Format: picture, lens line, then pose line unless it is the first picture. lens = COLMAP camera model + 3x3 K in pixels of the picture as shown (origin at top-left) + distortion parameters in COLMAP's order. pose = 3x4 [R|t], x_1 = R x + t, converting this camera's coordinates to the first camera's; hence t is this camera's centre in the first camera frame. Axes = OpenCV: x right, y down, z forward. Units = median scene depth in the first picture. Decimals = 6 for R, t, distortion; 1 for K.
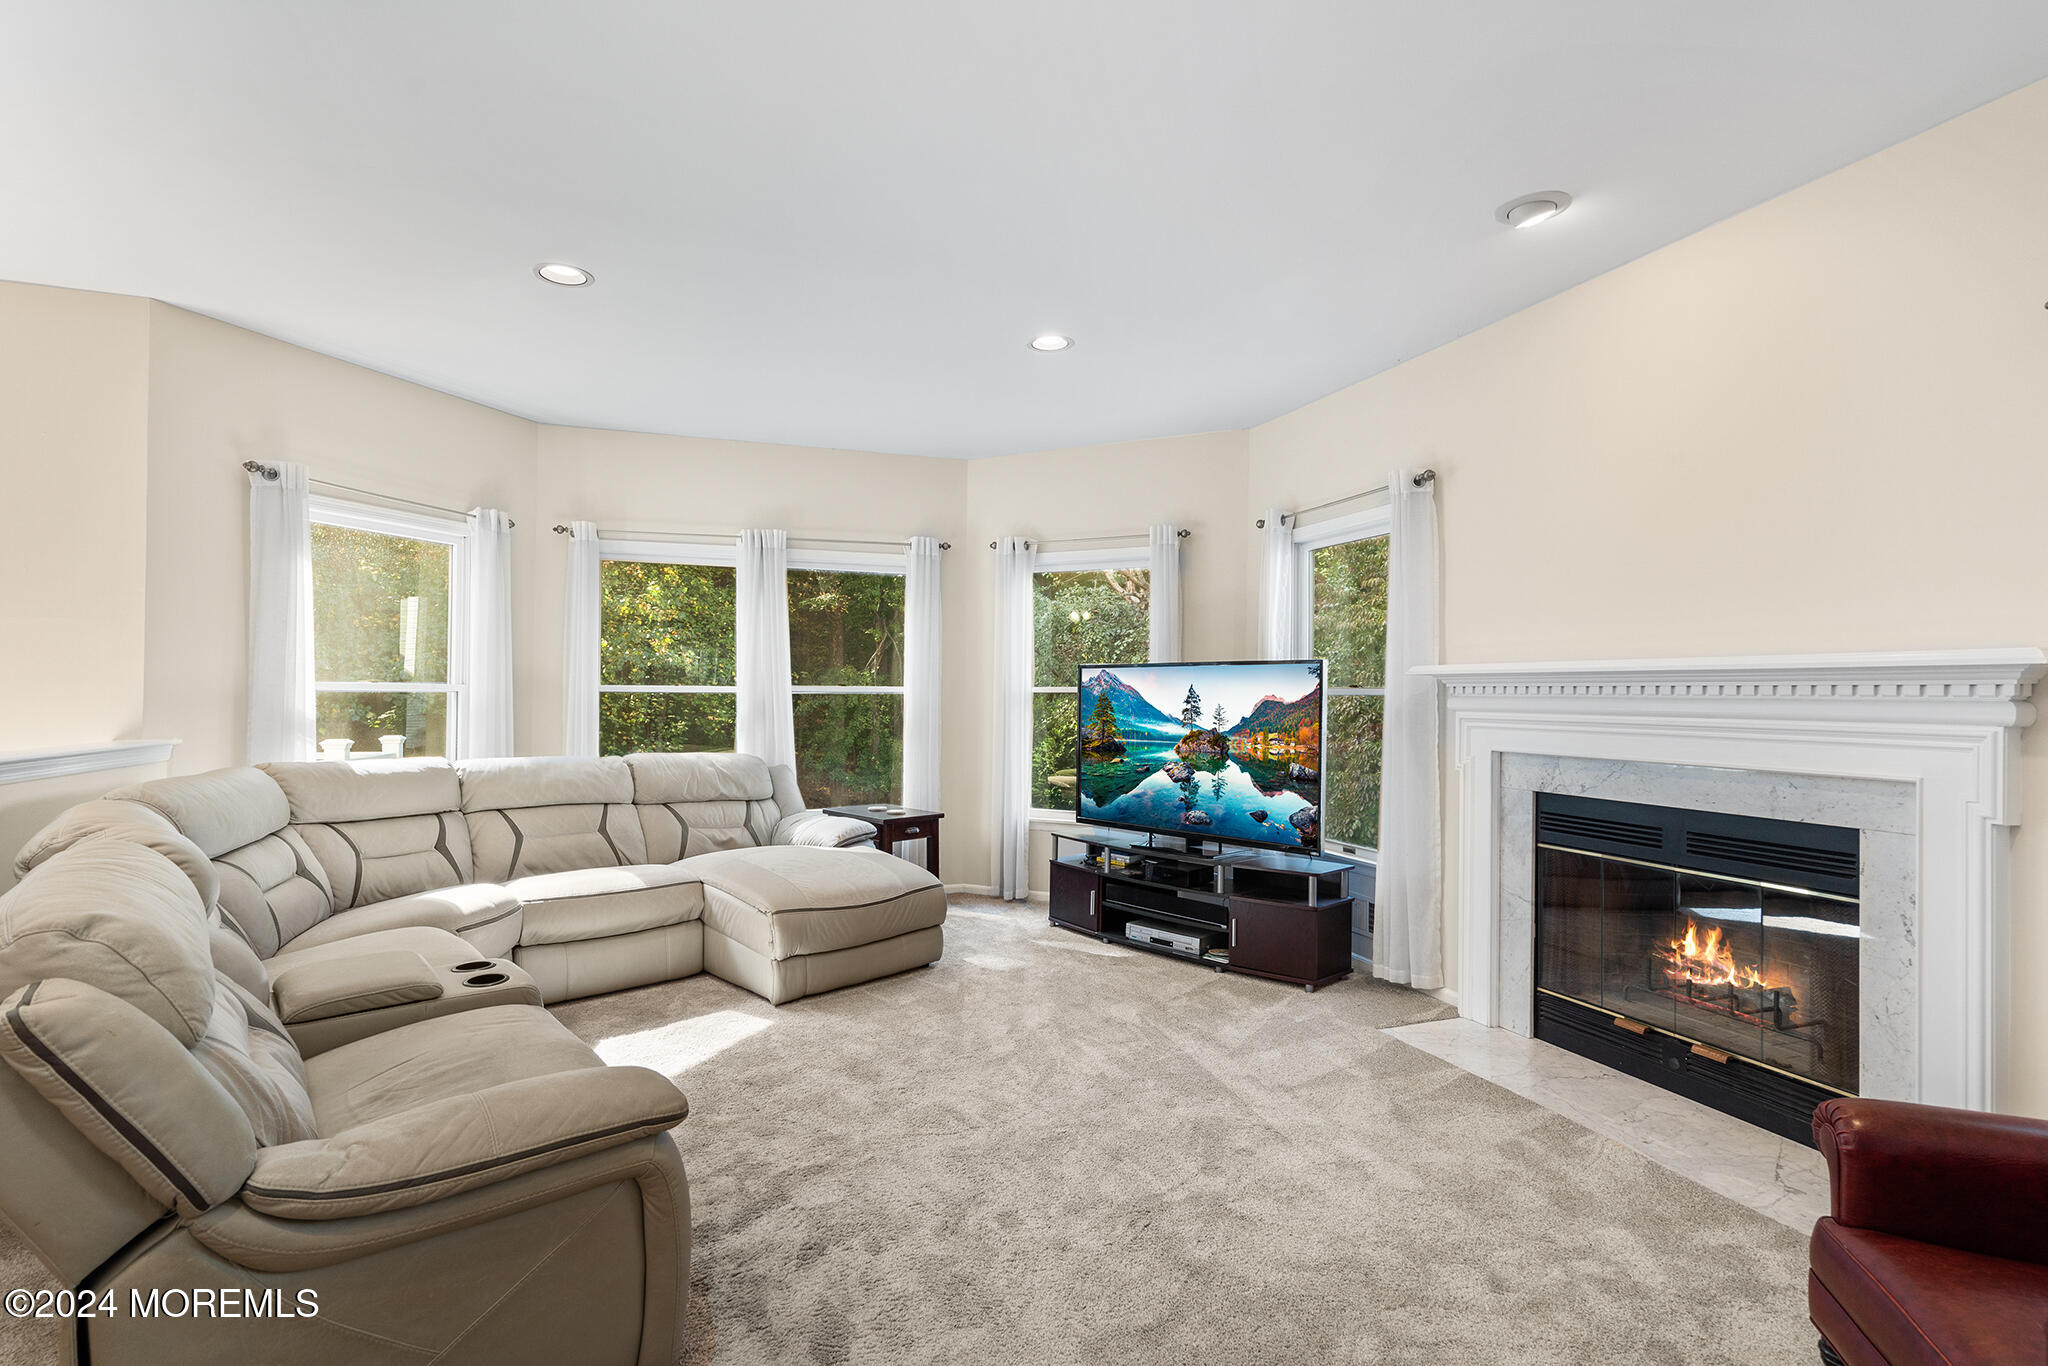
lens RADIAL K [[991.9, 0, 1023.7], [0, 991.9, 677.4], [0, 0, 1]] dist [-0.002455, 0.002347]
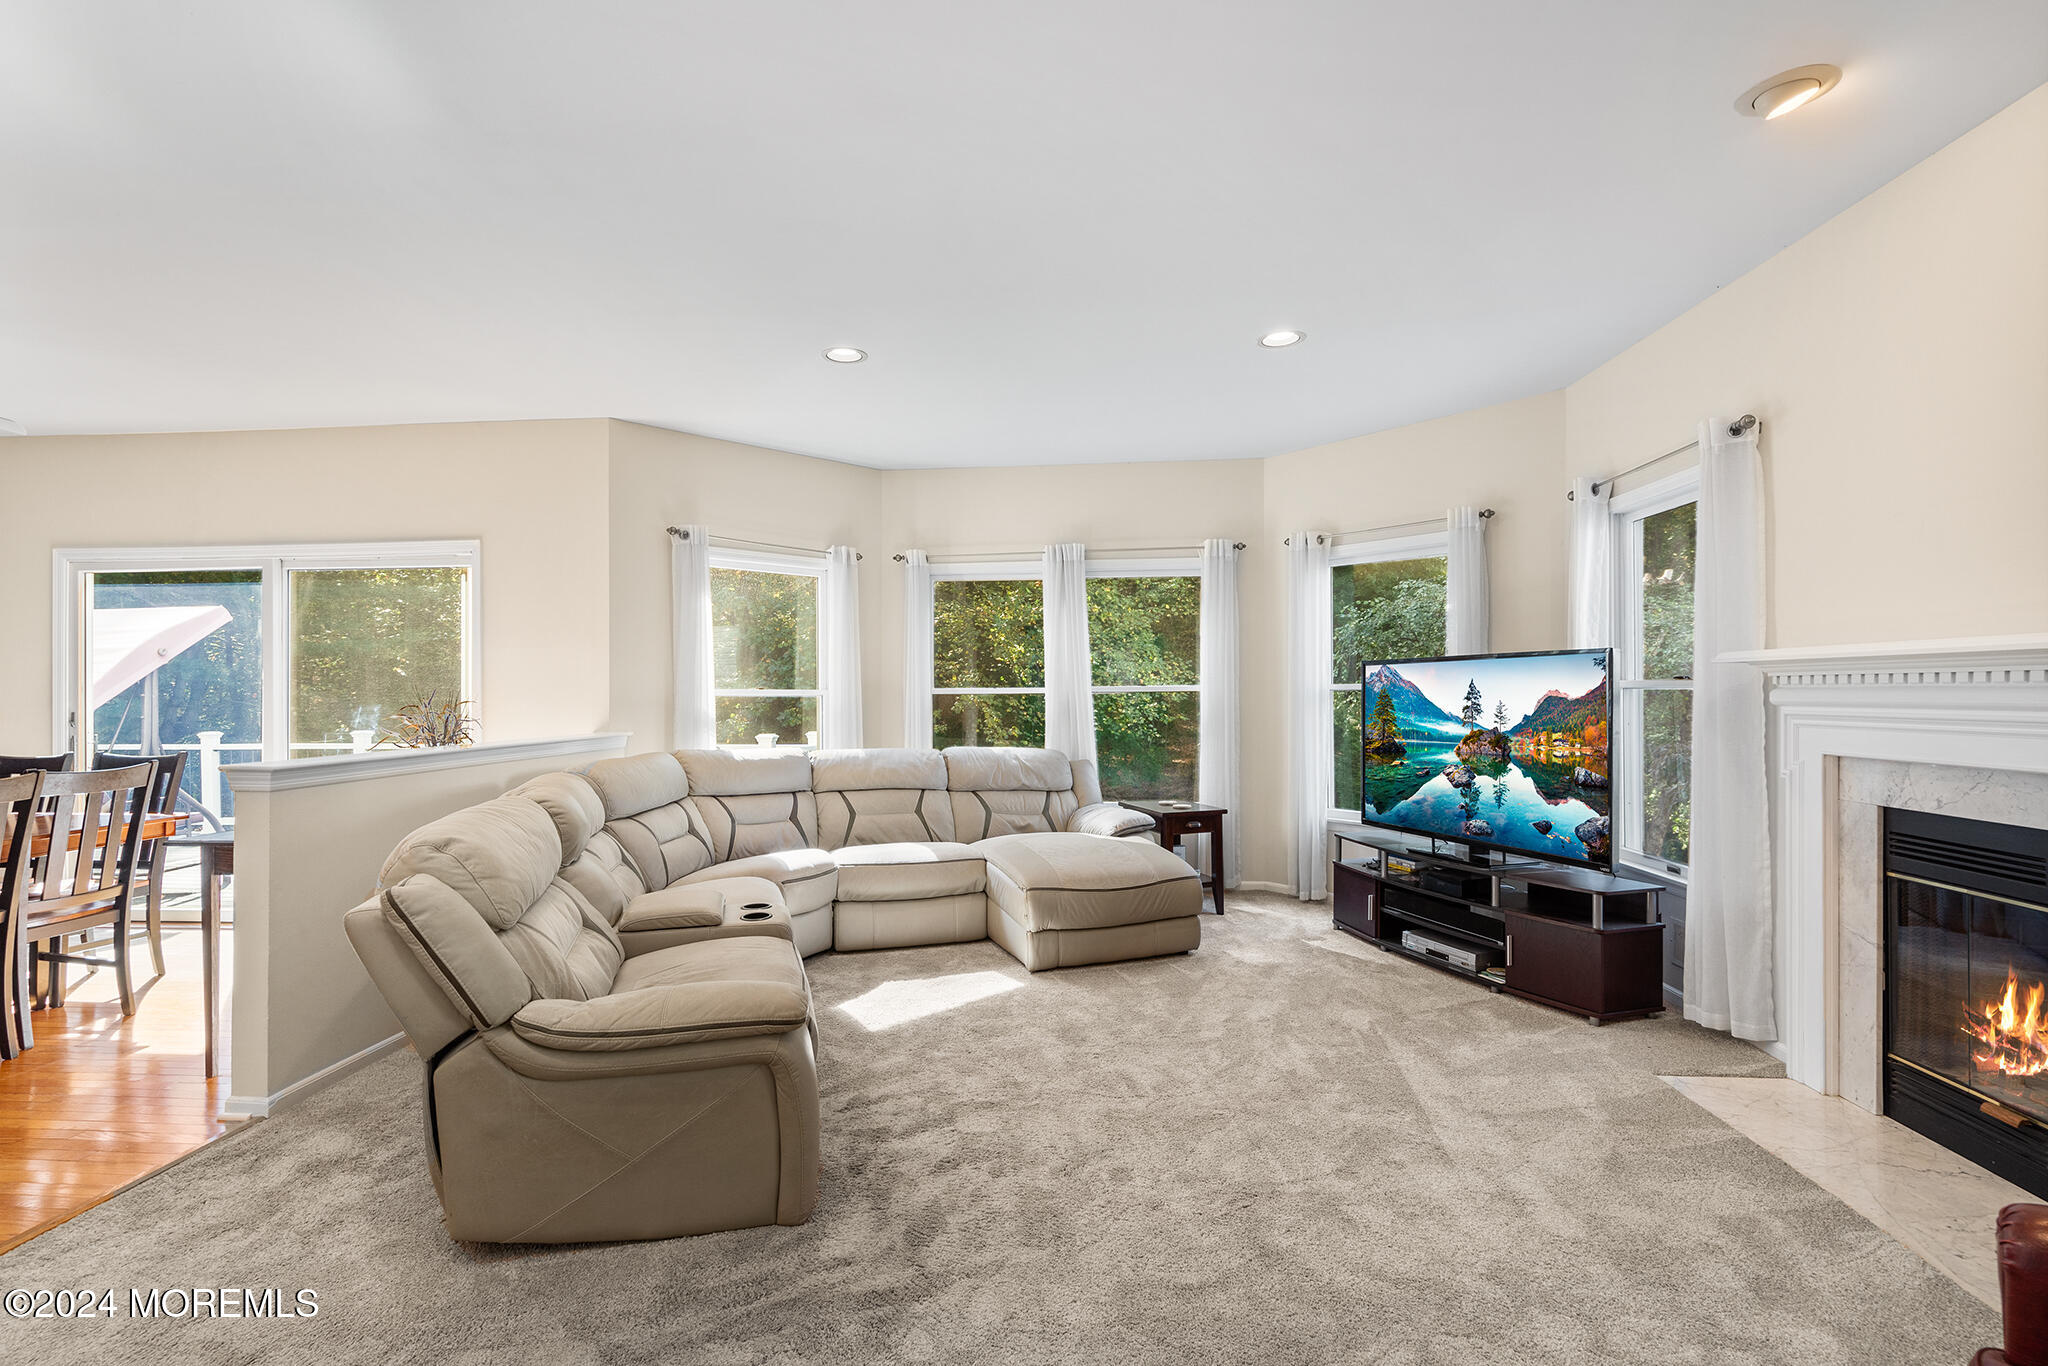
lens RADIAL K [[991.9, 0, 1014.7], [0, 991.9, 685.9], [0, 0, 1]] dist [-0.002455, 0.002347]
pose [[0.900193, -0.015143, -0.435228, 0.228059], [0.018771, 0.999816, 0.004039, 0.001898], [0.435086, -0.011805, 0.900311, -0.016277]]
